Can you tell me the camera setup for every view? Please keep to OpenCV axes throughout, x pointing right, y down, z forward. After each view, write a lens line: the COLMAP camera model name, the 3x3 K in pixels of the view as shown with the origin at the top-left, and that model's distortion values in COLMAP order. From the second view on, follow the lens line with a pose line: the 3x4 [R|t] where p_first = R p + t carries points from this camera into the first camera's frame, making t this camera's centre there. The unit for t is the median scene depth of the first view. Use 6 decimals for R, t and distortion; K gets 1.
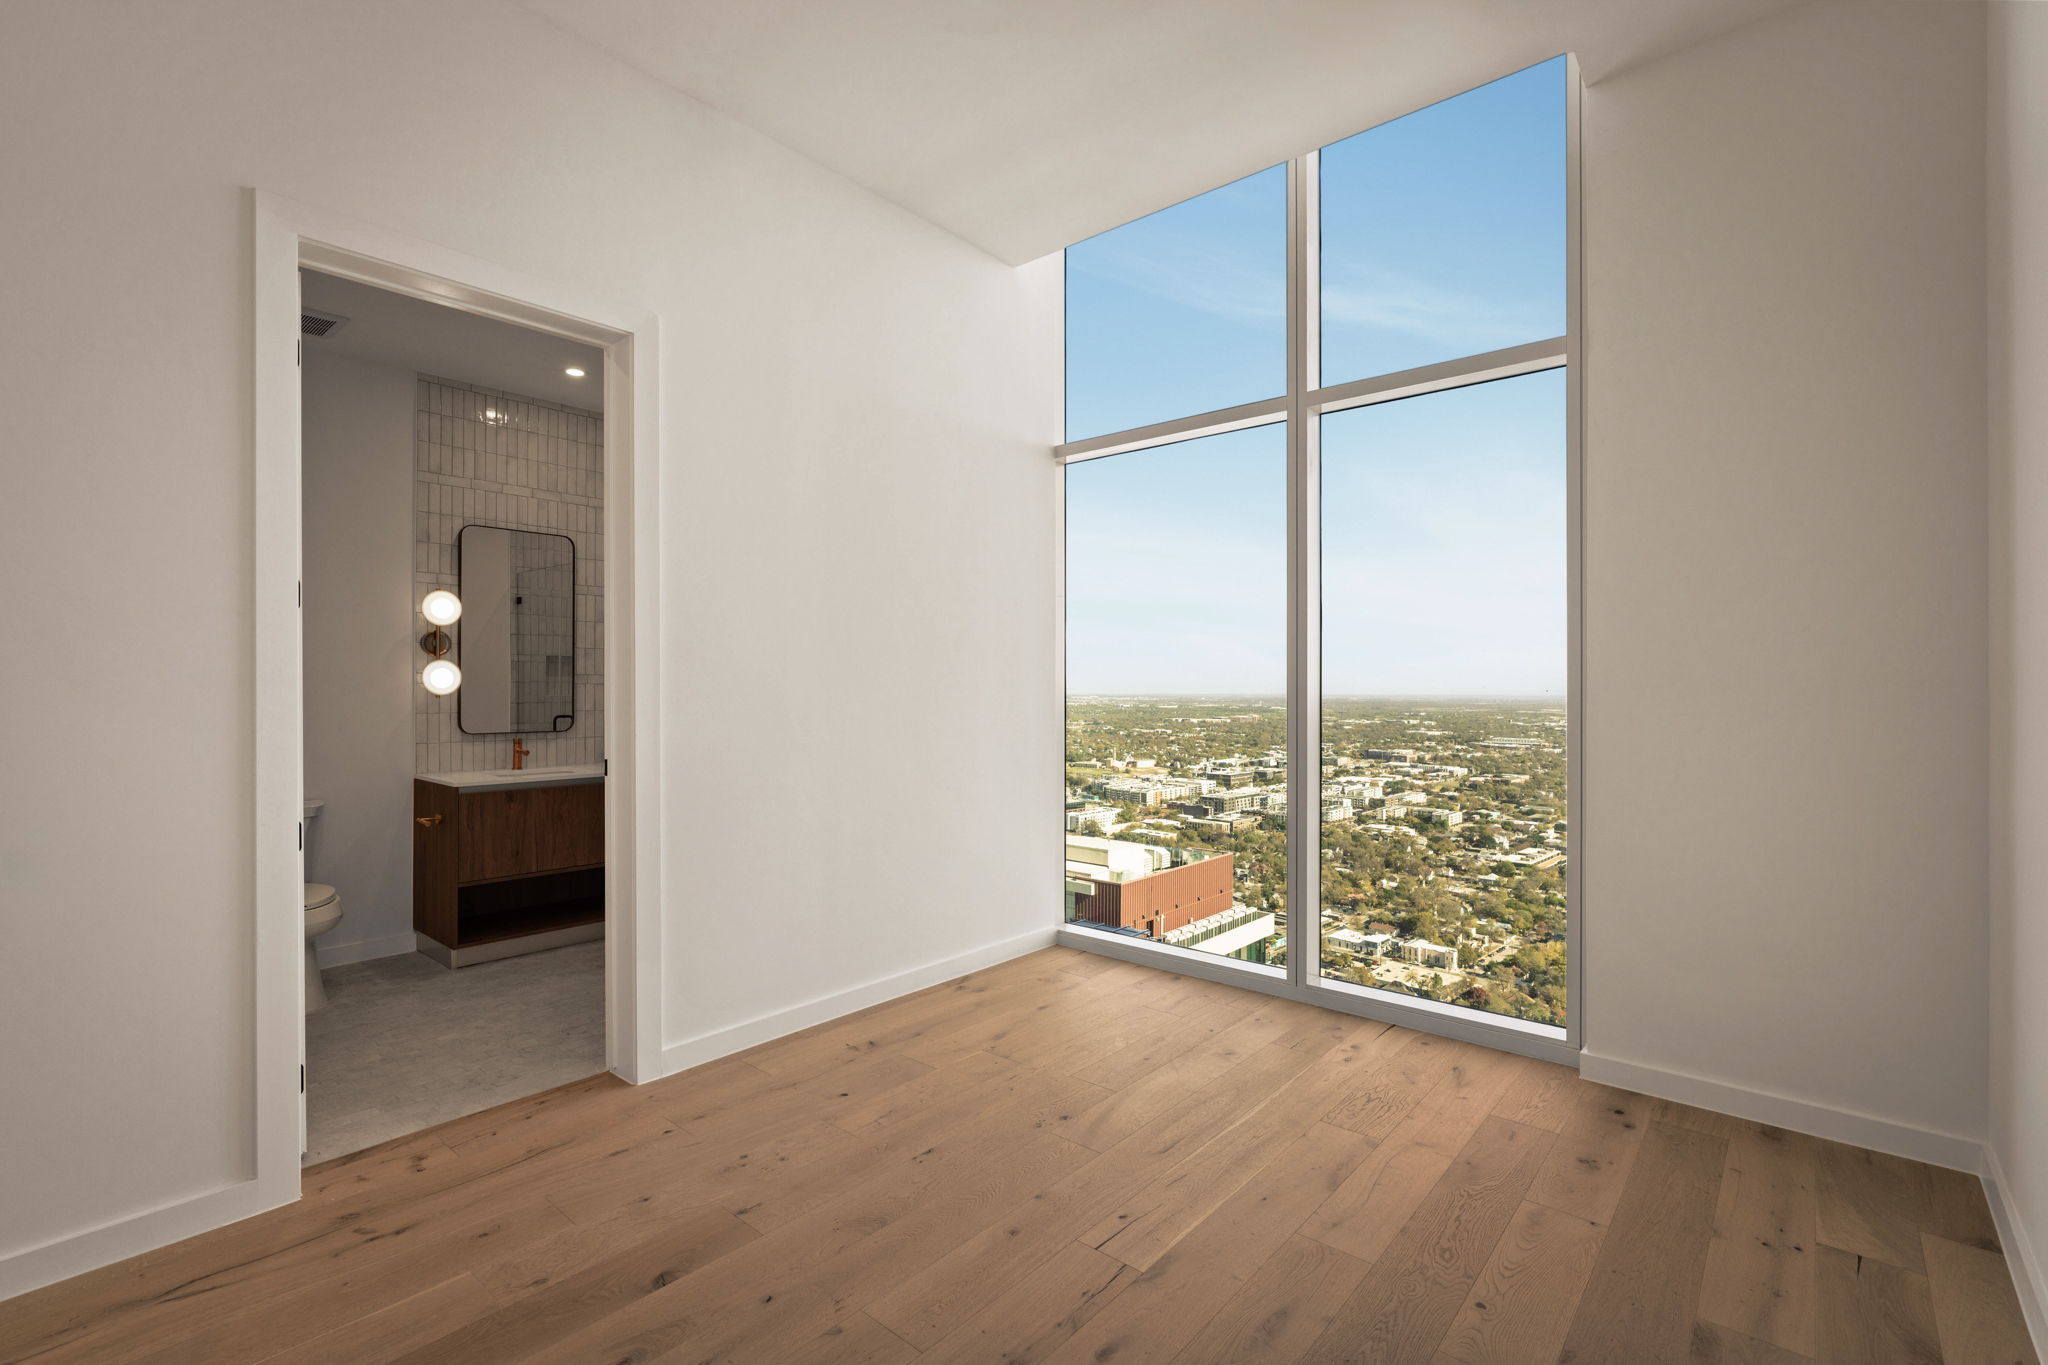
lens RADIAL K [[936.7, 0, 1035.2], [0, 936.7, 681.9], [0, 0, 1]] dist [-0.005478, 0.002054]
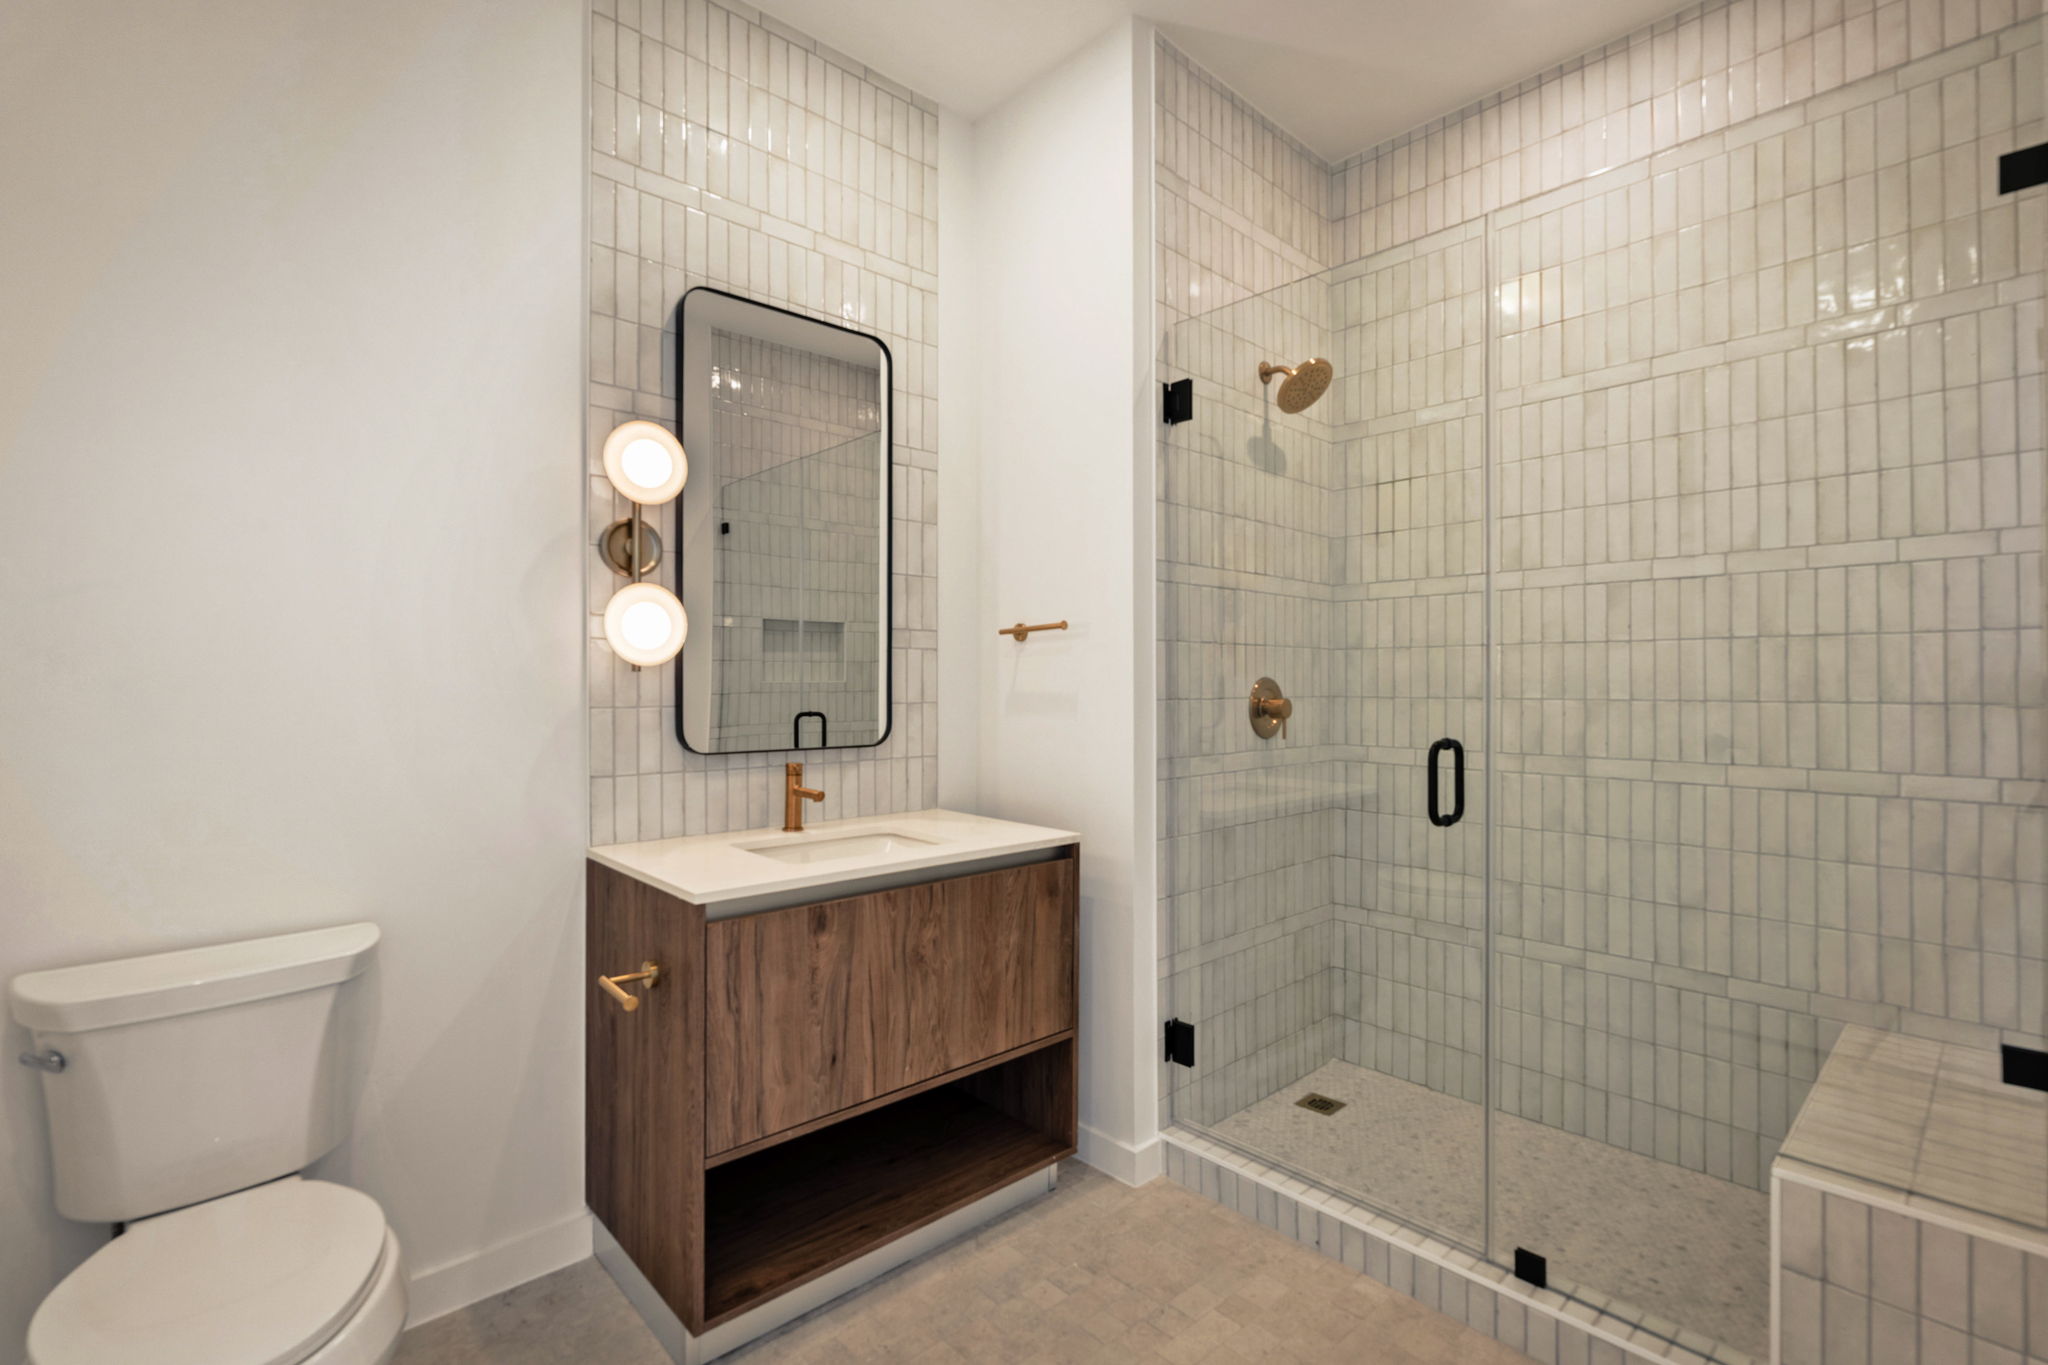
lens RADIAL K [[936.7, 0, 1033.5], [0, 936.7, 680.1], [0, 0, 1]] dist [-0.005478, 0.002054]
pose [[0.993907, -0.000852, -0.110215, -0.097815], [0.000805, 1.000000, -0.000471, 0.005155], [0.110215, 0.000379, 0.993908, 0.141258]]
